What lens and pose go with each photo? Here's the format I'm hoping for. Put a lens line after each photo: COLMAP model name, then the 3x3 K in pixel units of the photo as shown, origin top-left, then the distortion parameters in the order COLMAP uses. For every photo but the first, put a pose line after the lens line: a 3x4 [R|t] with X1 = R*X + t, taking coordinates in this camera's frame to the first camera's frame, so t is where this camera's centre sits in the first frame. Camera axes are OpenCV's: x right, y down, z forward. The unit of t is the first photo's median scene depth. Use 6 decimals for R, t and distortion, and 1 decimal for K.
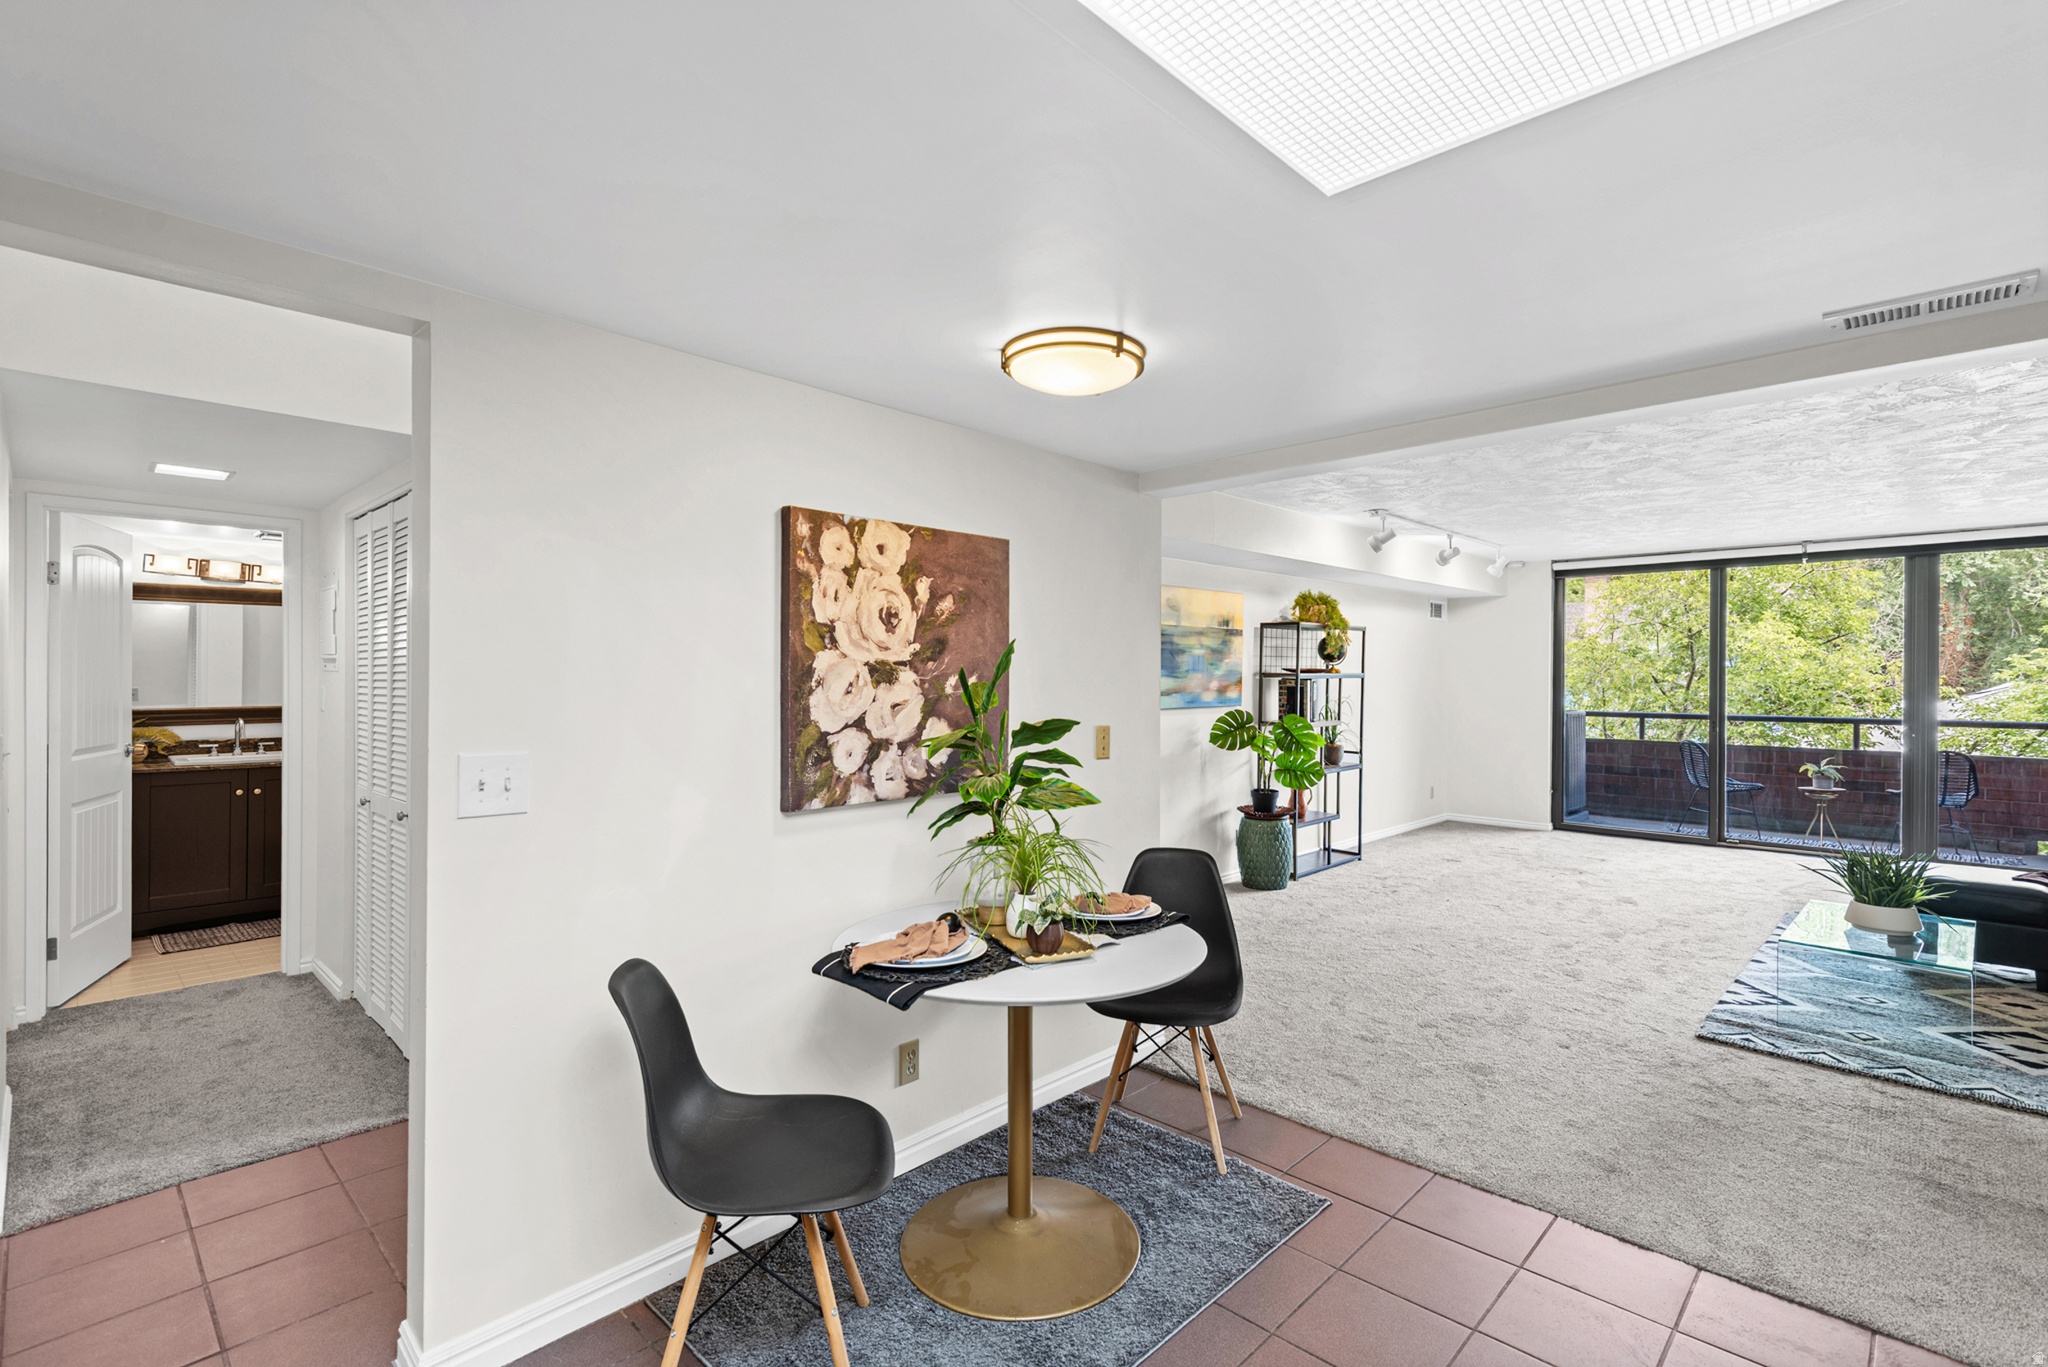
lens RADIAL K [[932.9, 0, 1008.4], [0, 932.9, 690.2], [0, 0, 1]] dist [0.020328, -0.008680]
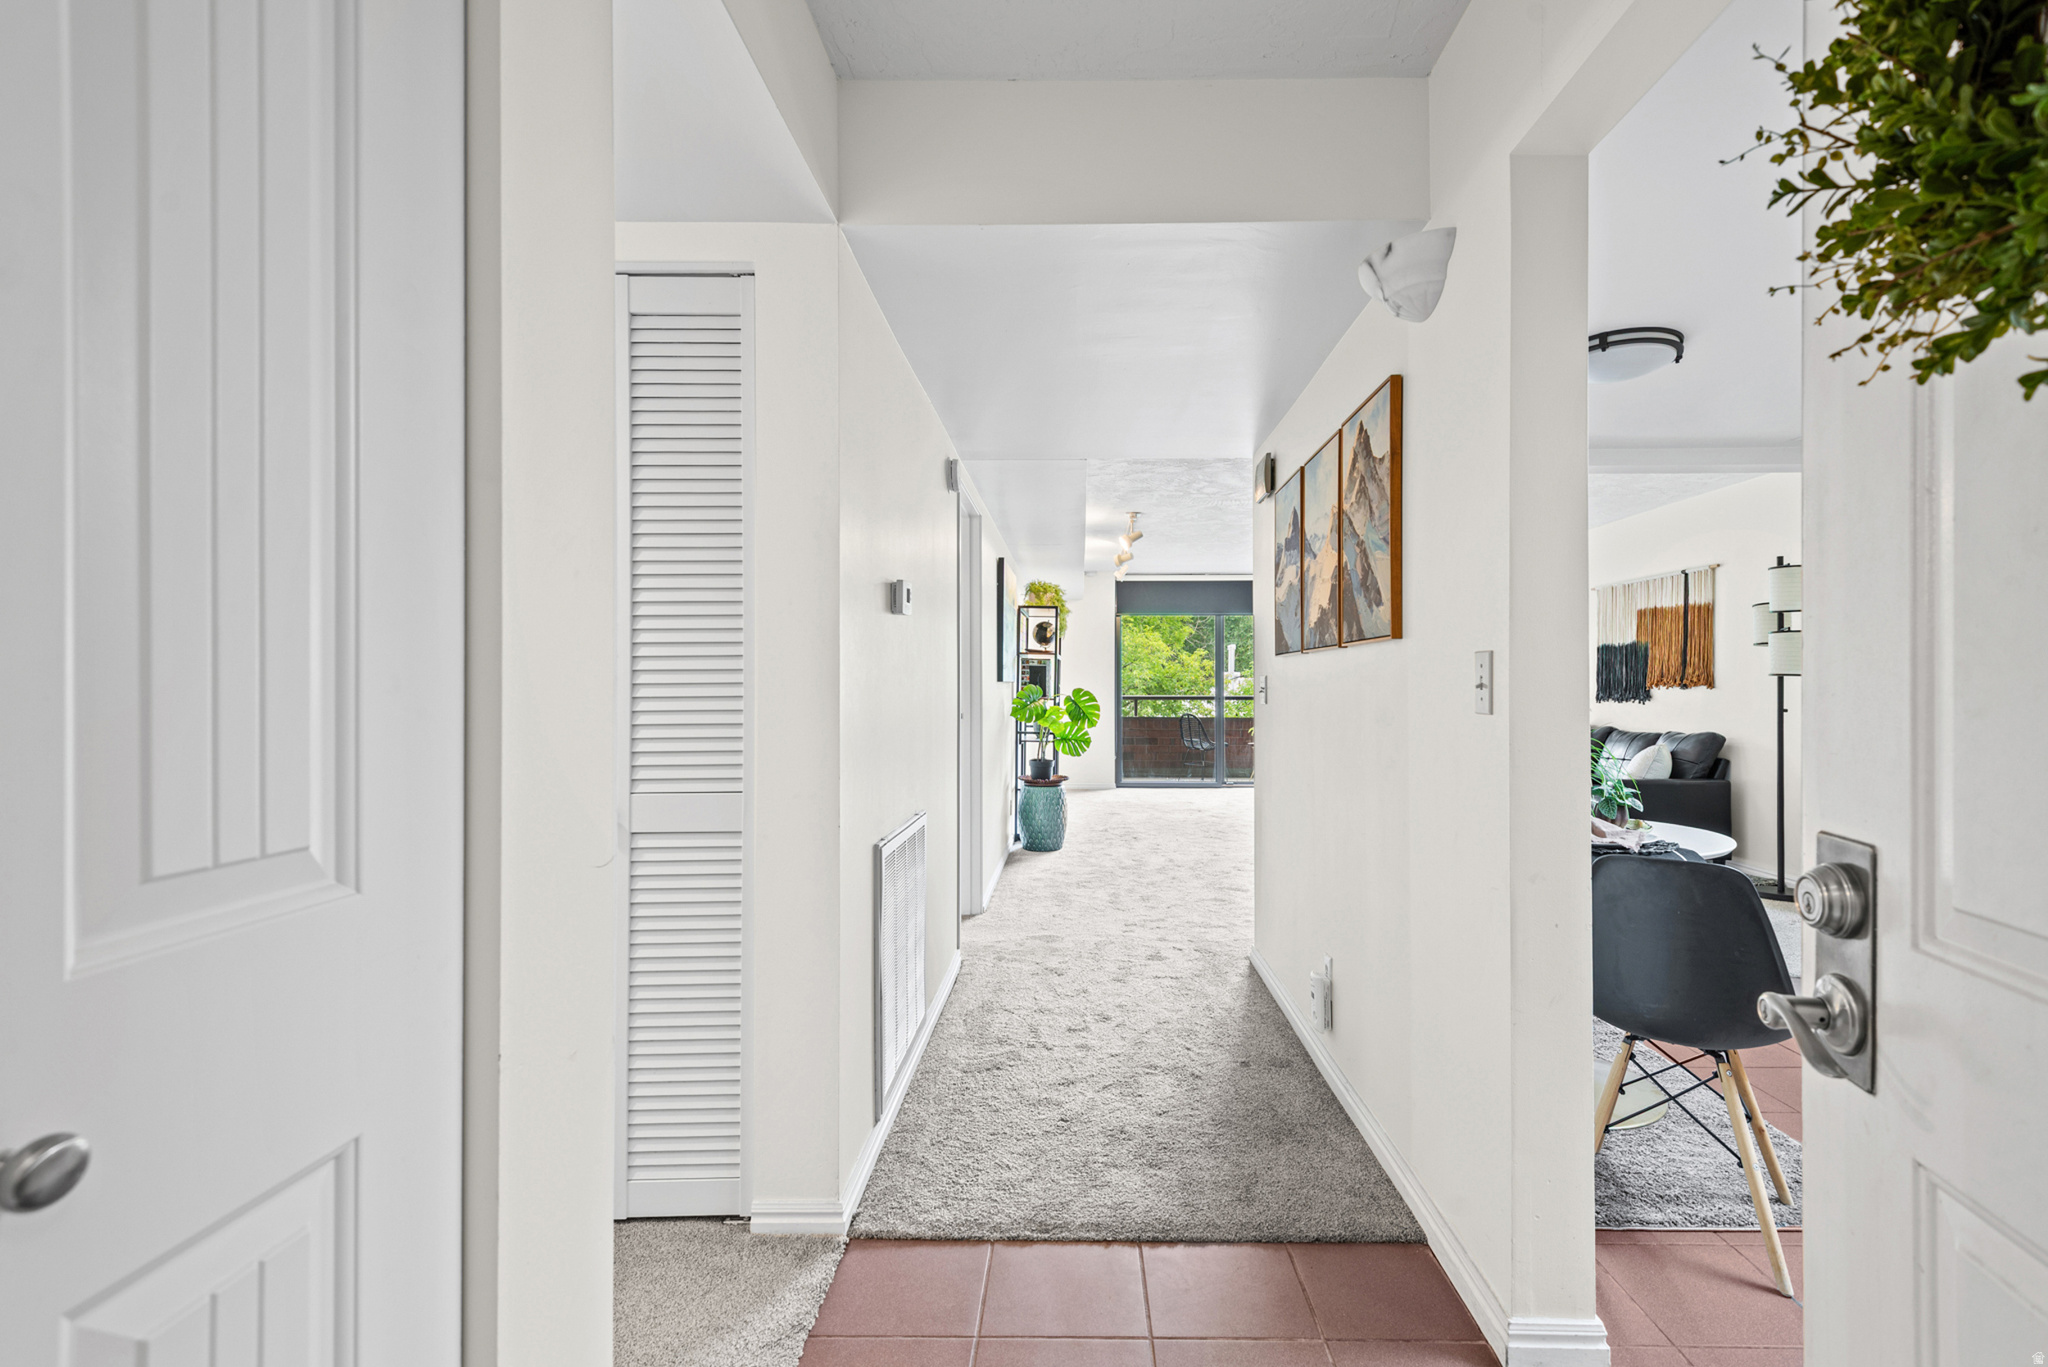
lens RADIAL K [[932.9, 0, 1053.9], [0, 932.9, 696.5], [0, 0, 1]] dist [0.020328, -0.008680]
pose [[0.713683, -0.011104, 0.700381, -0.488547], [0.014617, 0.999893, 0.000959, 0.031799], [-0.700317, 0.009553, 0.713768, 0.237541]]
